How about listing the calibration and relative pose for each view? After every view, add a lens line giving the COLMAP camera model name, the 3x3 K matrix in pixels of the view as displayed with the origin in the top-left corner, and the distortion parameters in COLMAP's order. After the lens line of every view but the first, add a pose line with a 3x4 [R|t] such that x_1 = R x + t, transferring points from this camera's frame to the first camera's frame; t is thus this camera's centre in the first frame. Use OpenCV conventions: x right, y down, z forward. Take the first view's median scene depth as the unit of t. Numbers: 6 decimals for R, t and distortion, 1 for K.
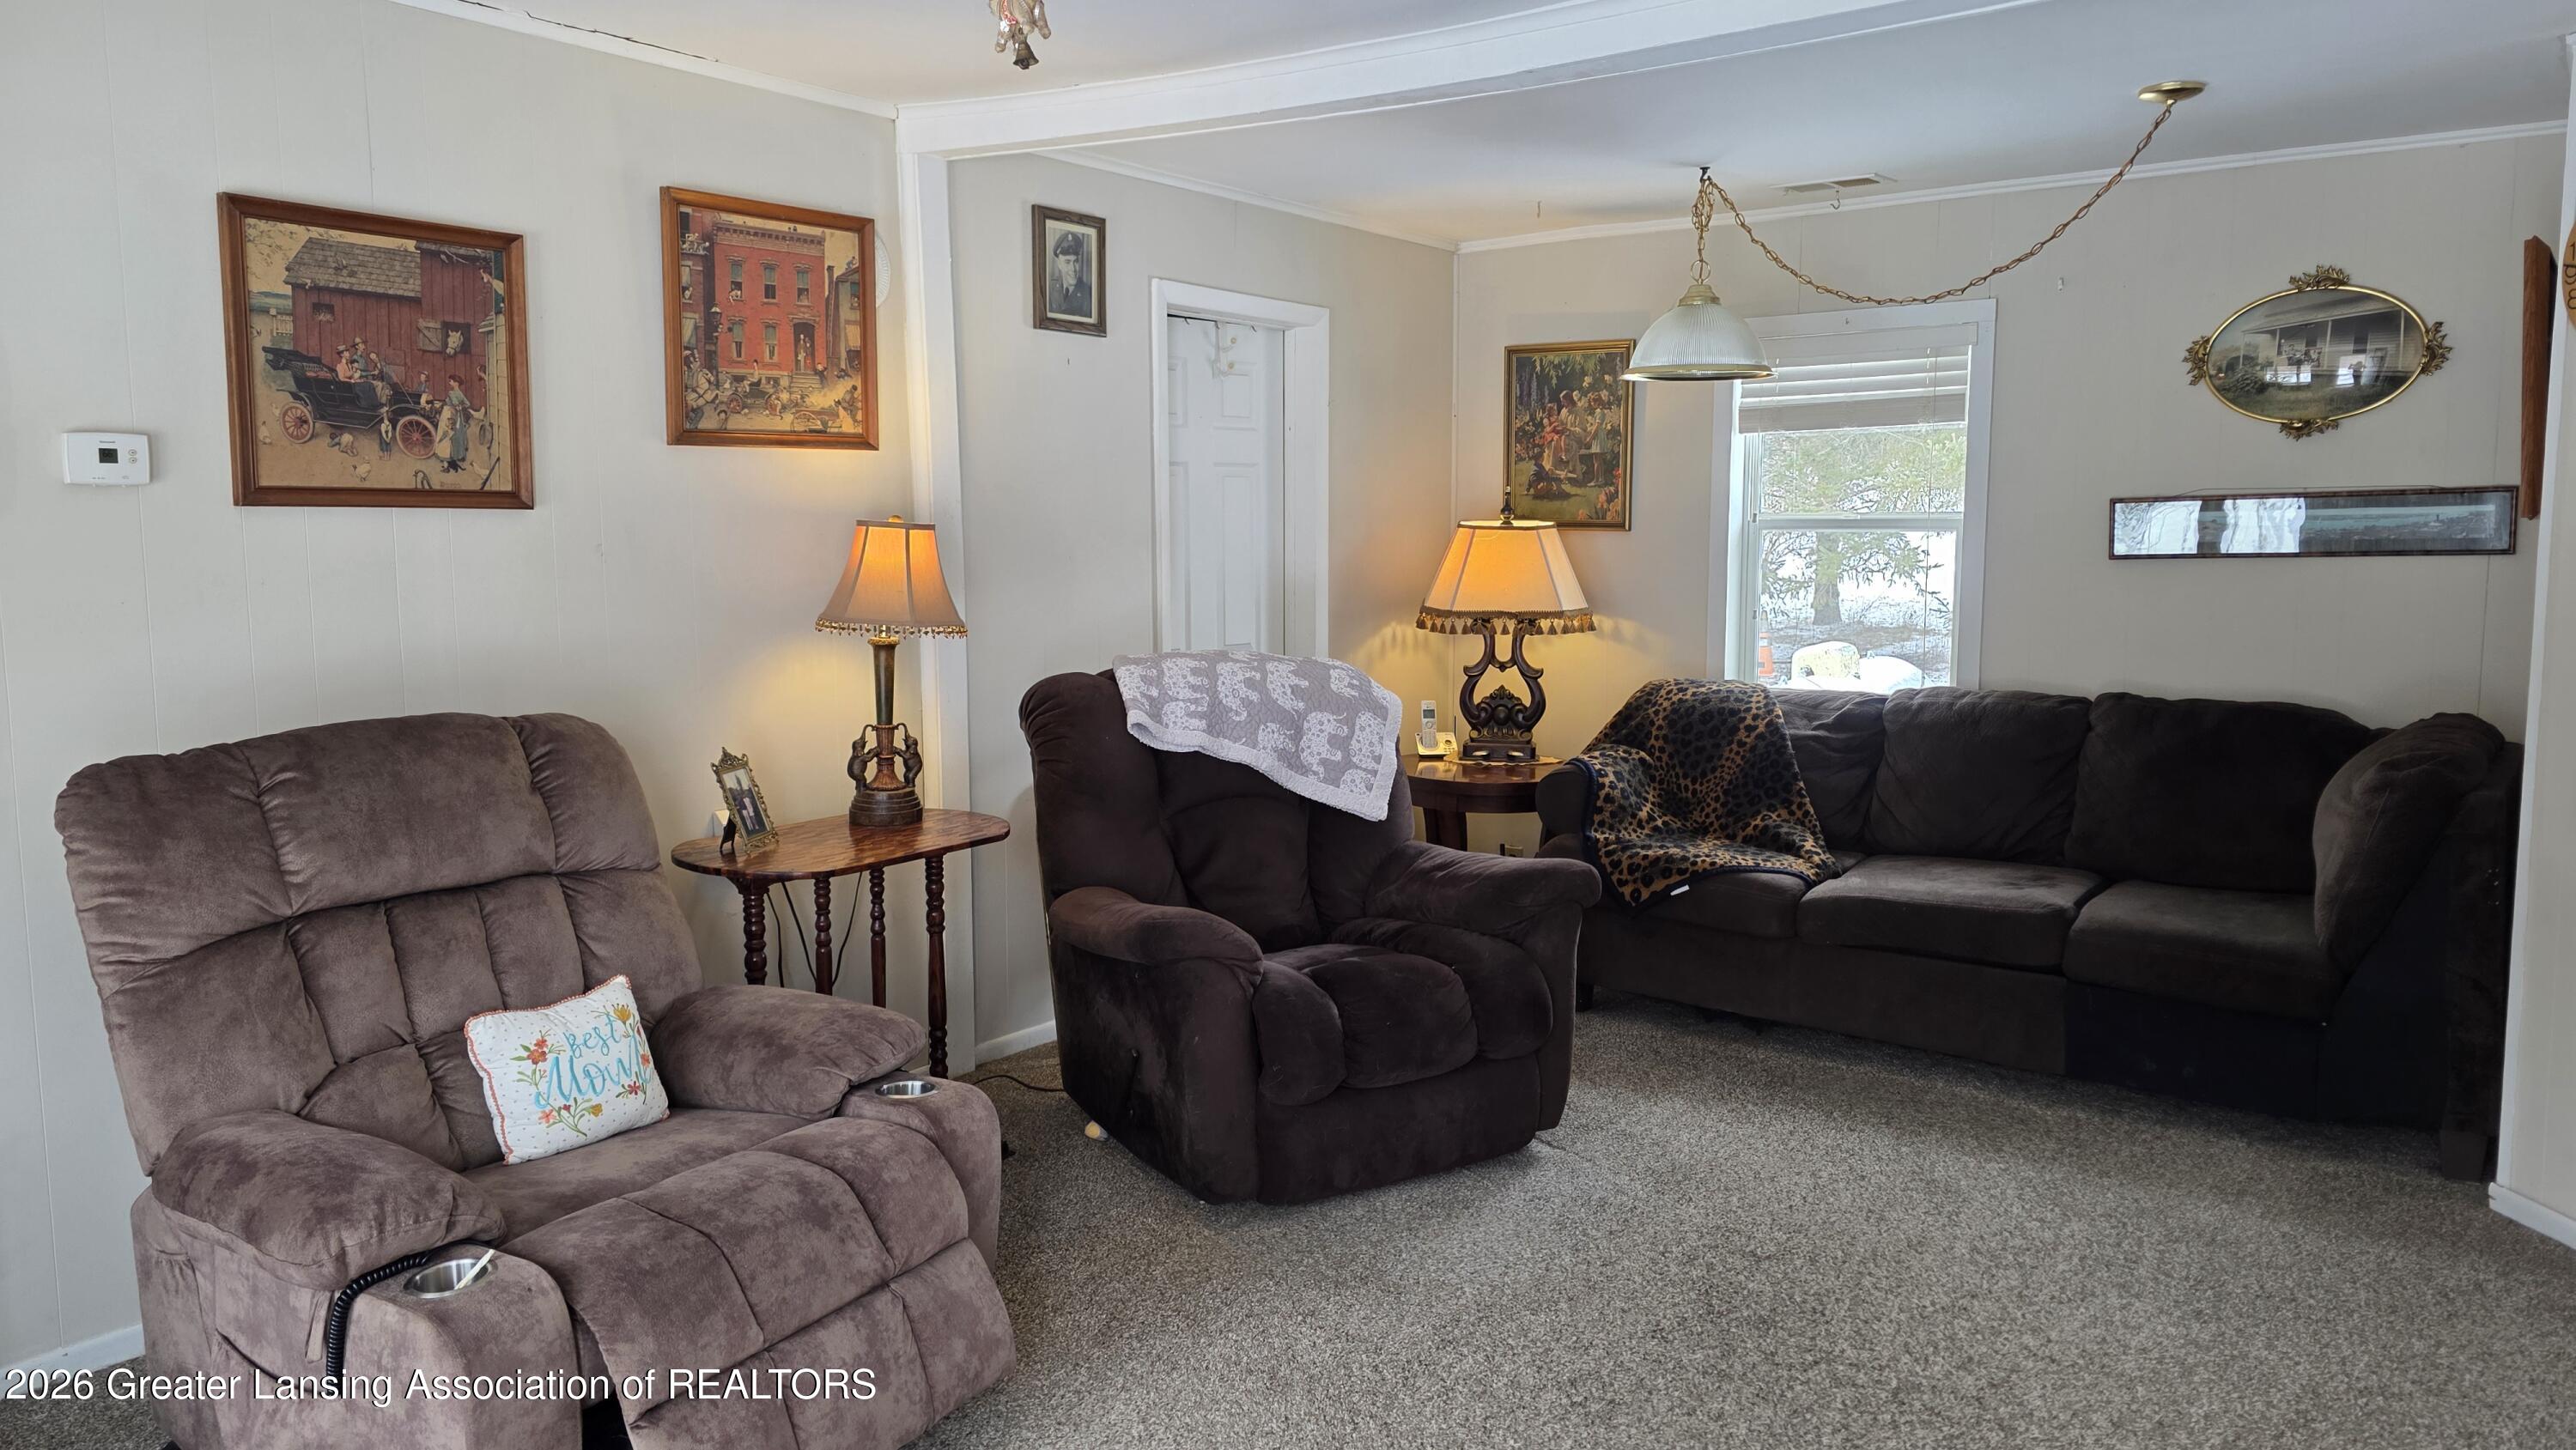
lens RADIAL K [[1726.8, 0, 1305.9], [0, 1726.8, 704.3], [0, 0, 1]] dist [0.073232, -0.068833]
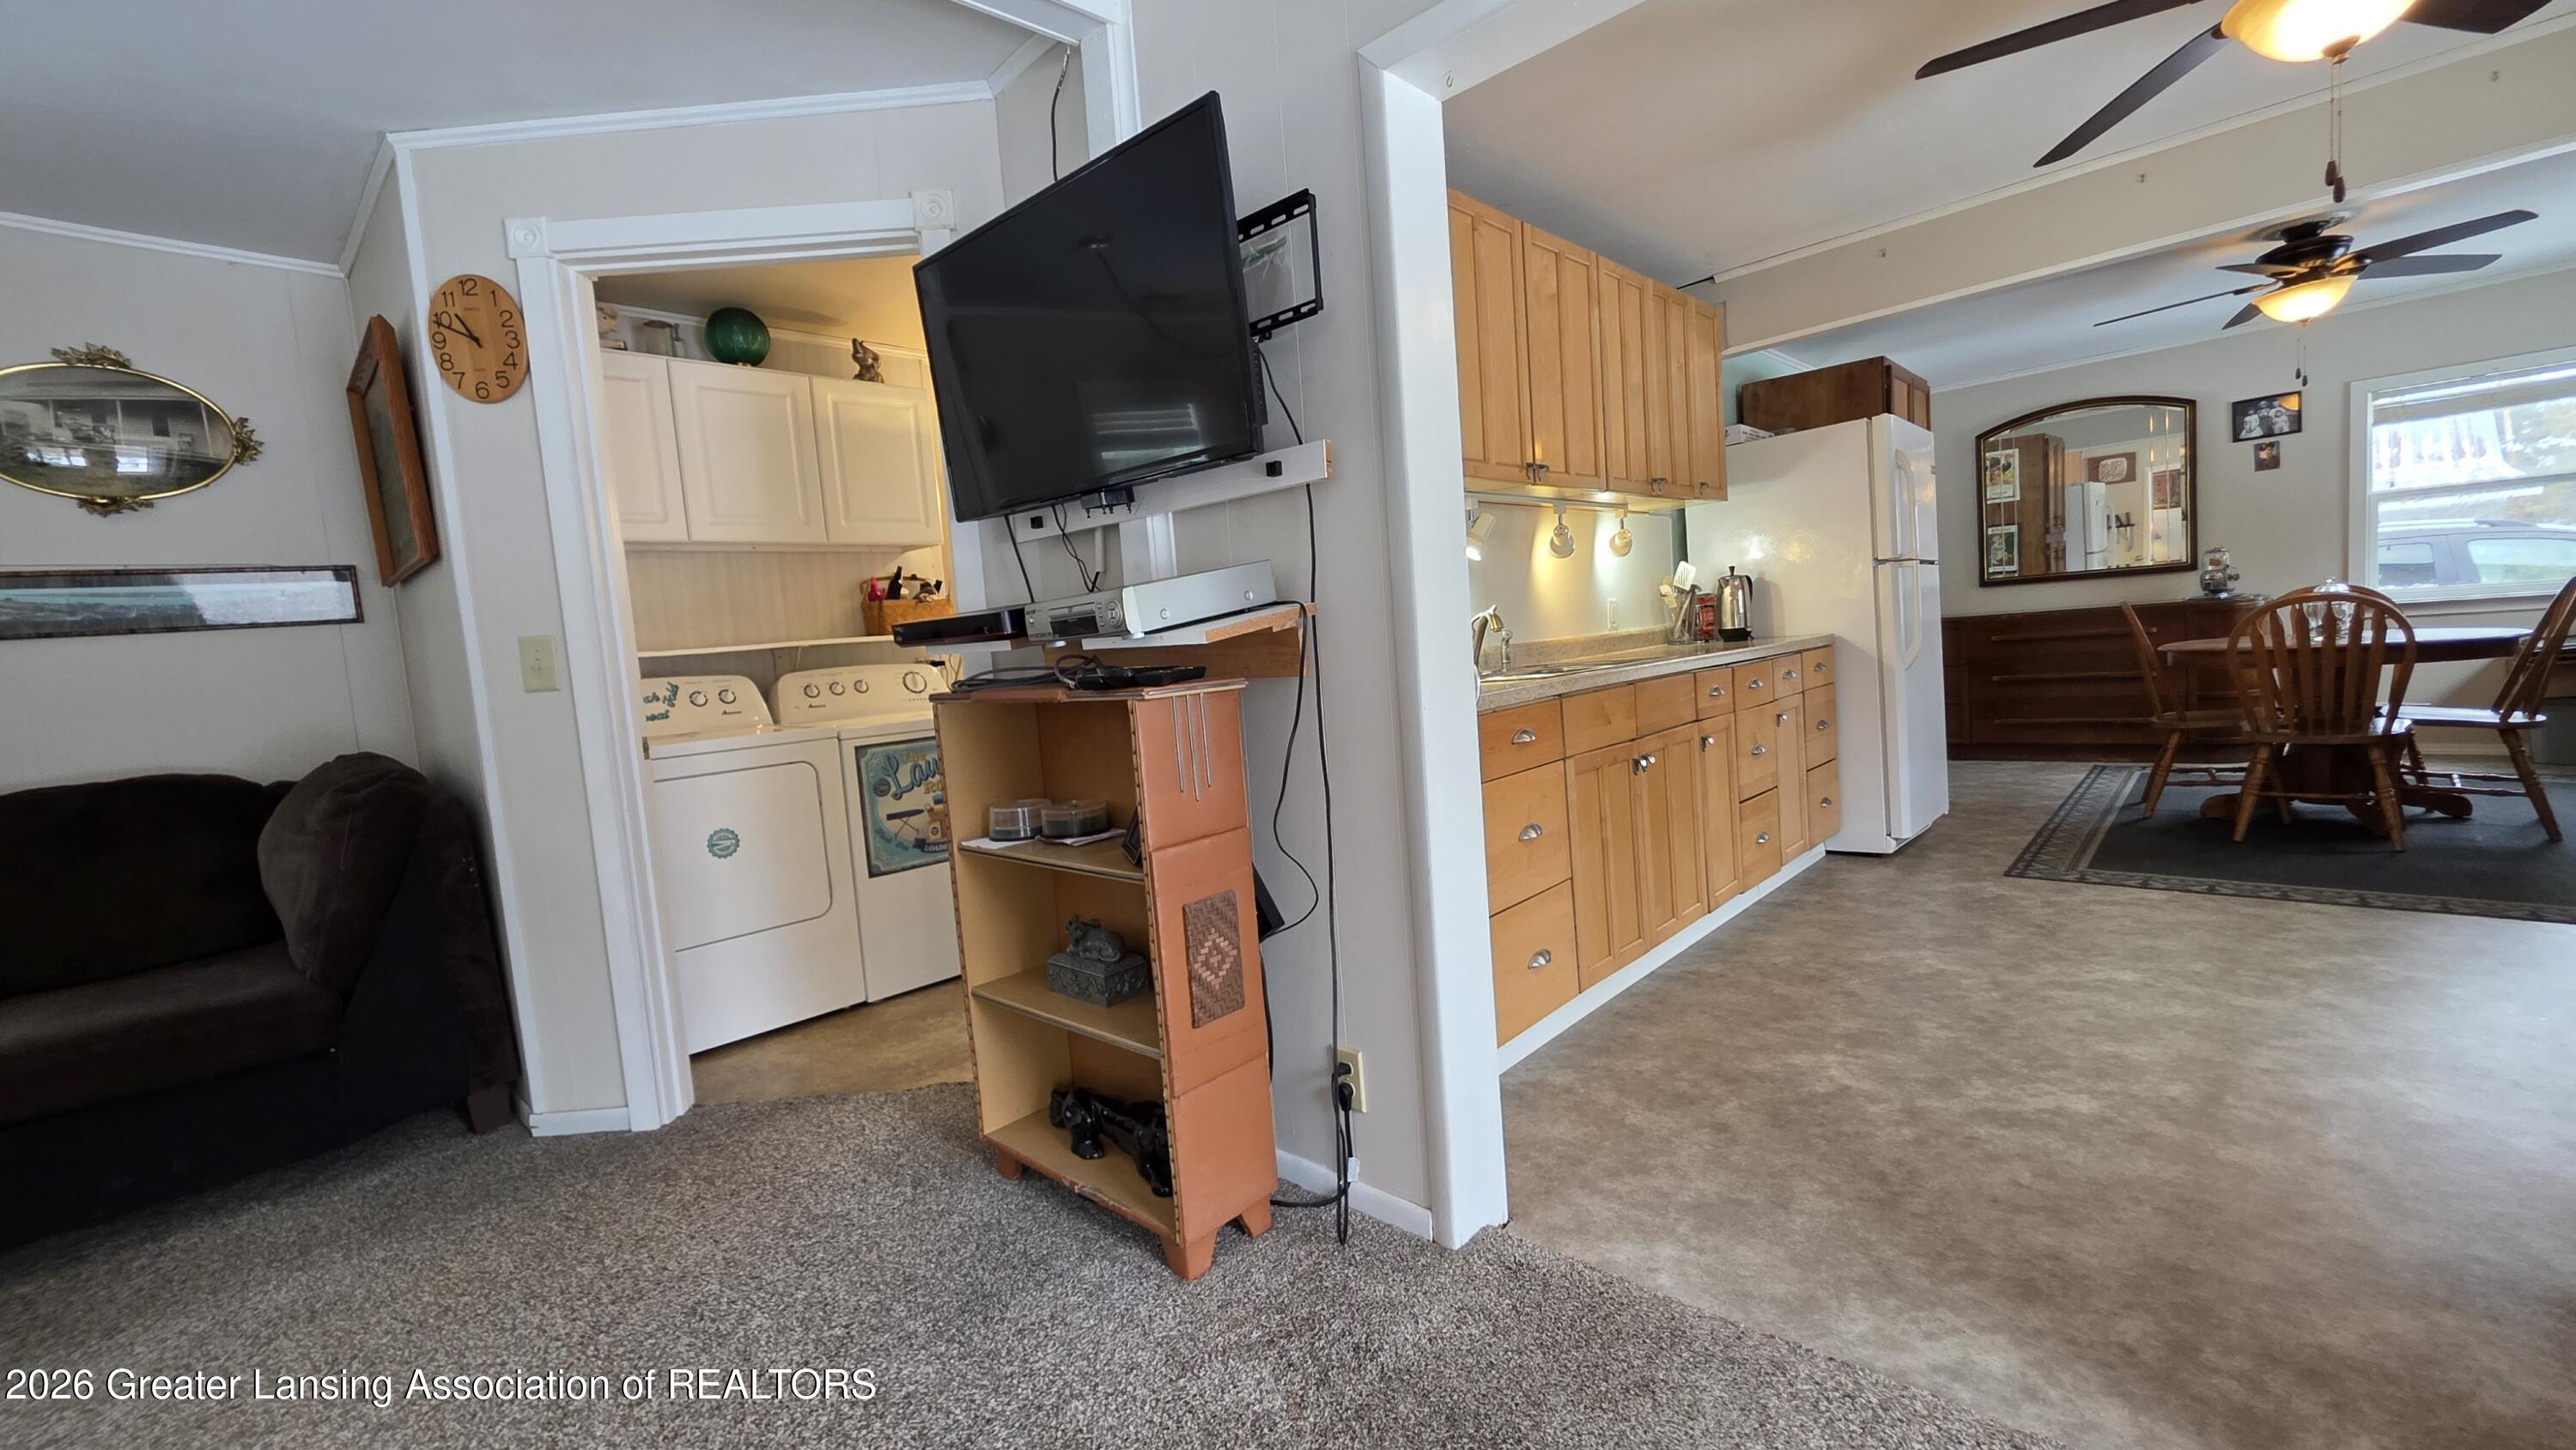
lens RADIAL K [[1032.1, 0, 1275.8], [0, 1032.1, 728.1], [0, 0, 1]] dist [0.000853, -0.000039]
pose [[0.128927, -0.093123, 0.987272, 0.068062], [0.181742, 0.980937, 0.068792, 0.052042], [-0.974858, 0.170560, 0.143394, 0.320604]]
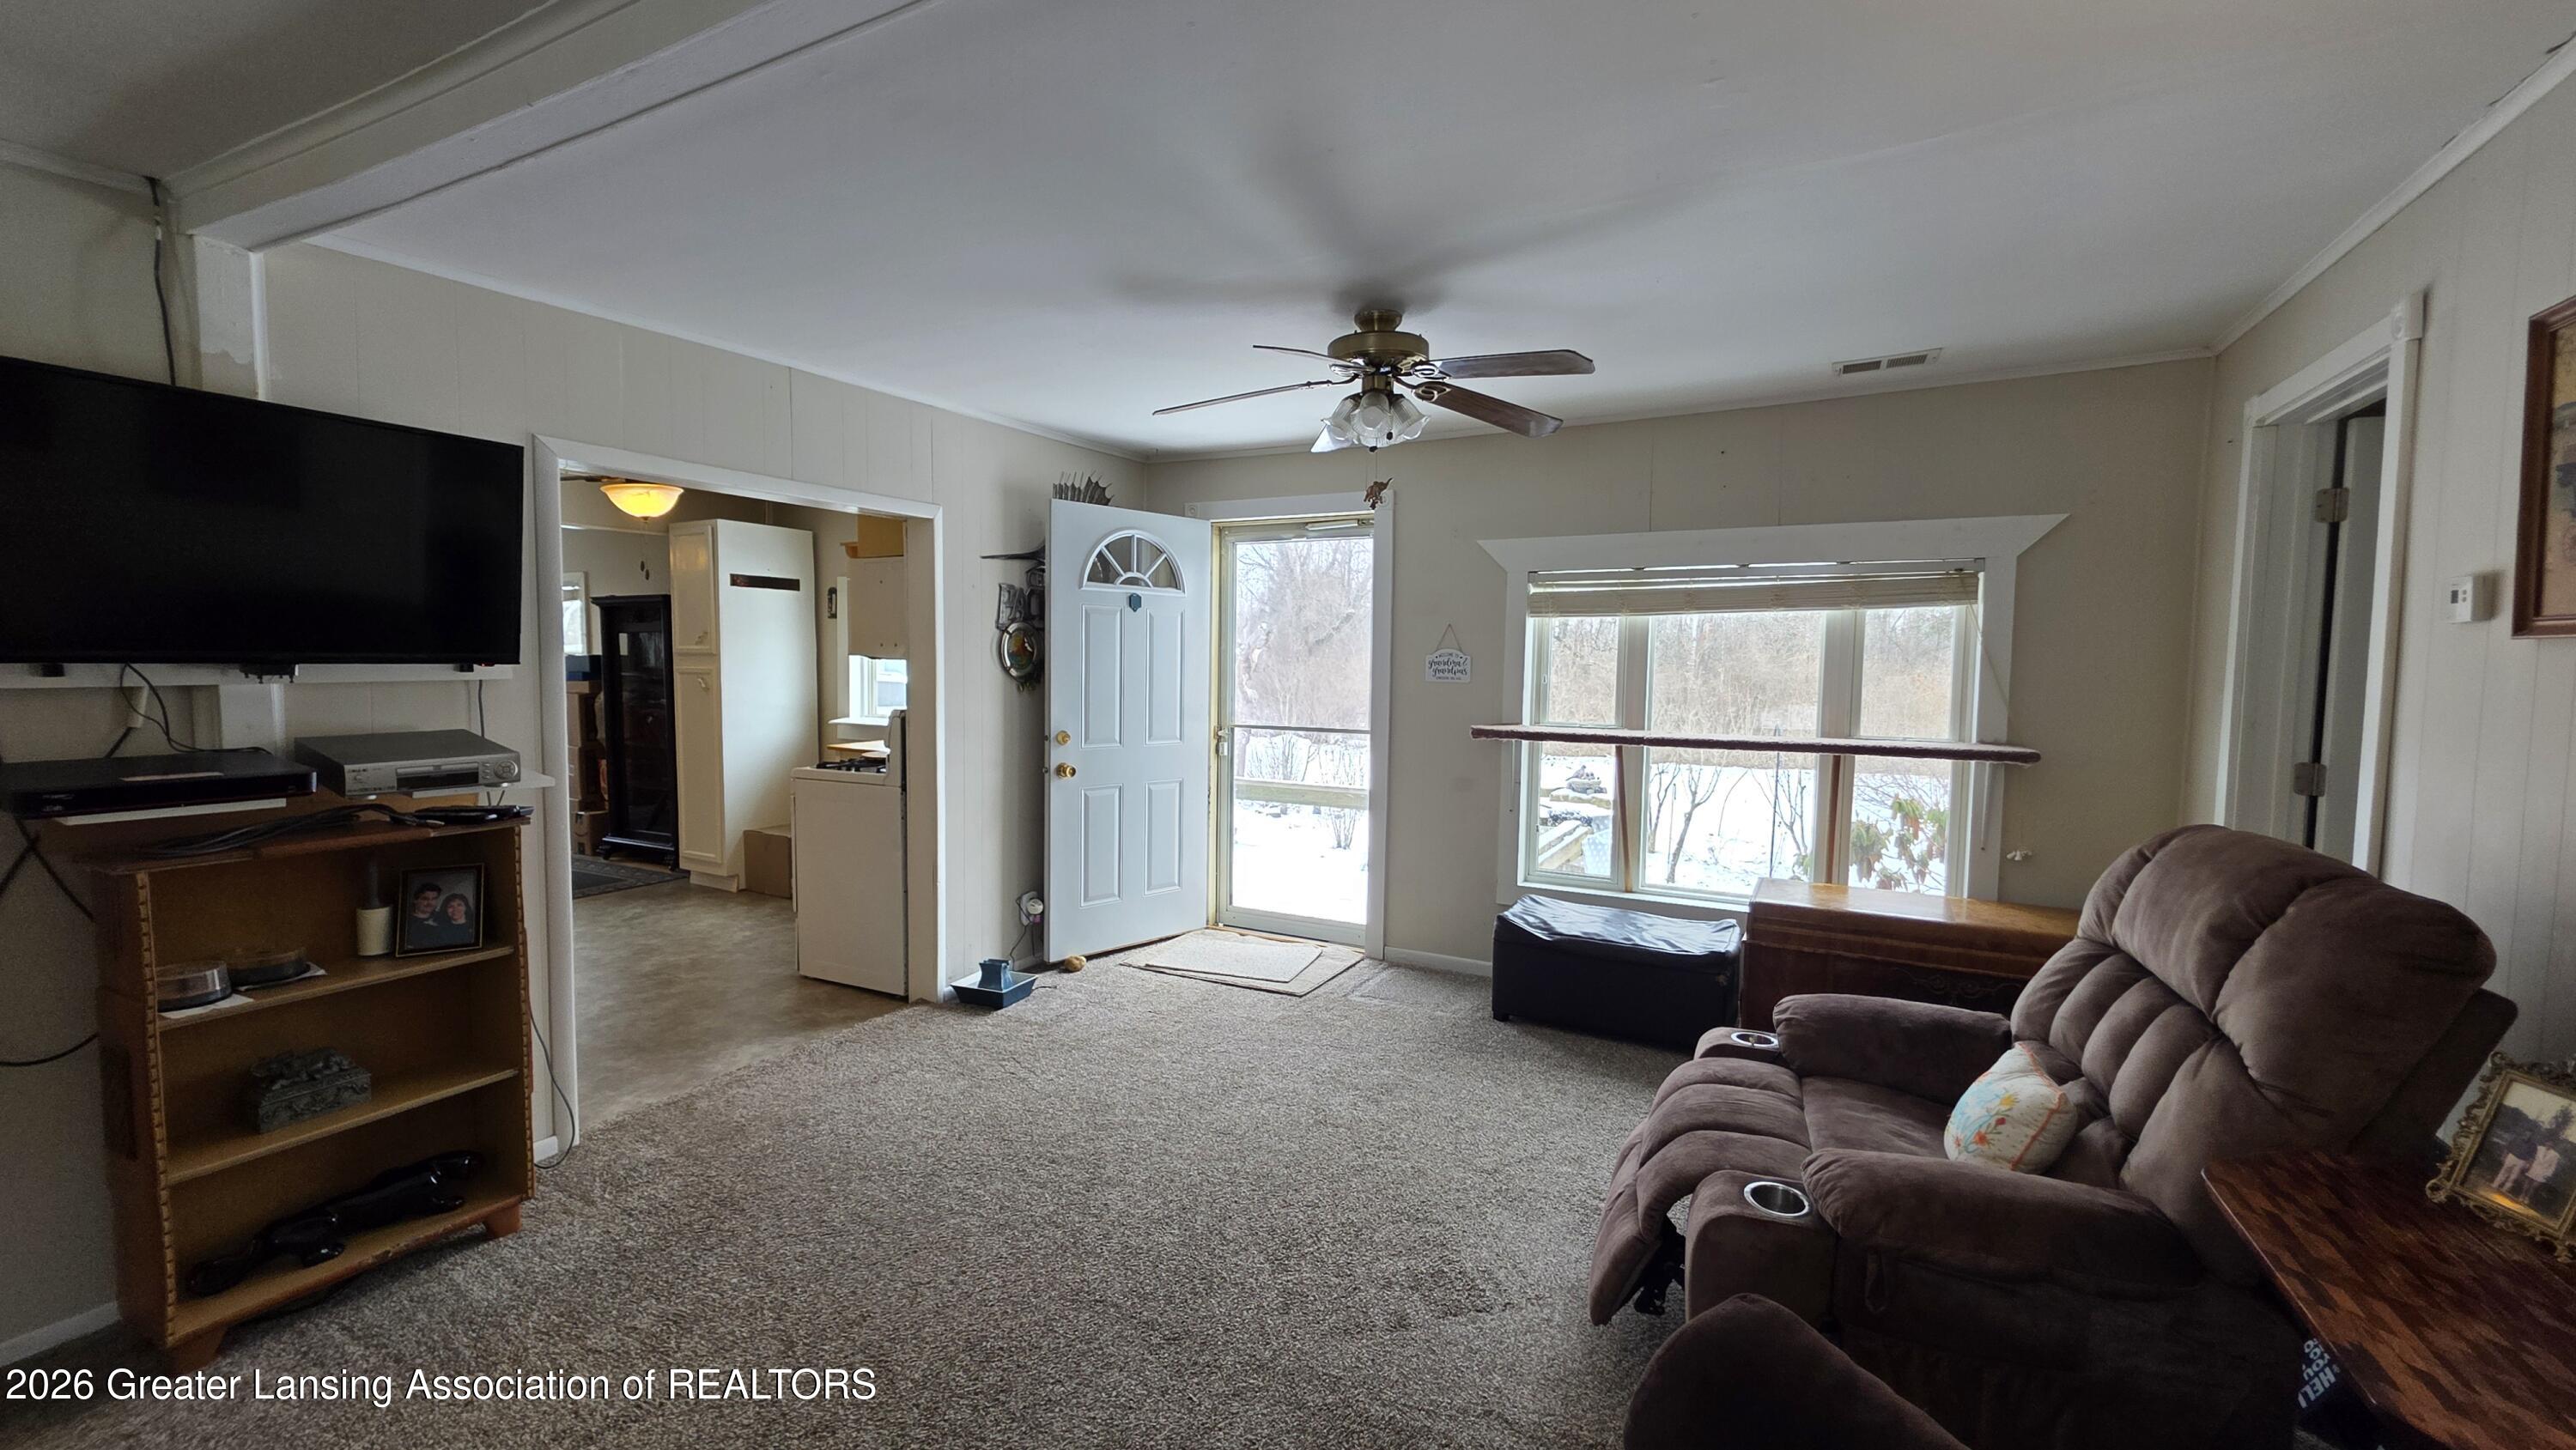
lens RADIAL K [[1032.1, 0, 1279.8], [0, 1032.1, 718.5], [0, 0, 1]] dist [0.000853, -0.000039]
pose [[-0.989174, 0.003448, -0.146710, 0.105486], [-0.021284, 0.985782, 0.166673, -0.107450], [0.145199, 0.167991, -0.975037, 1.047855]]
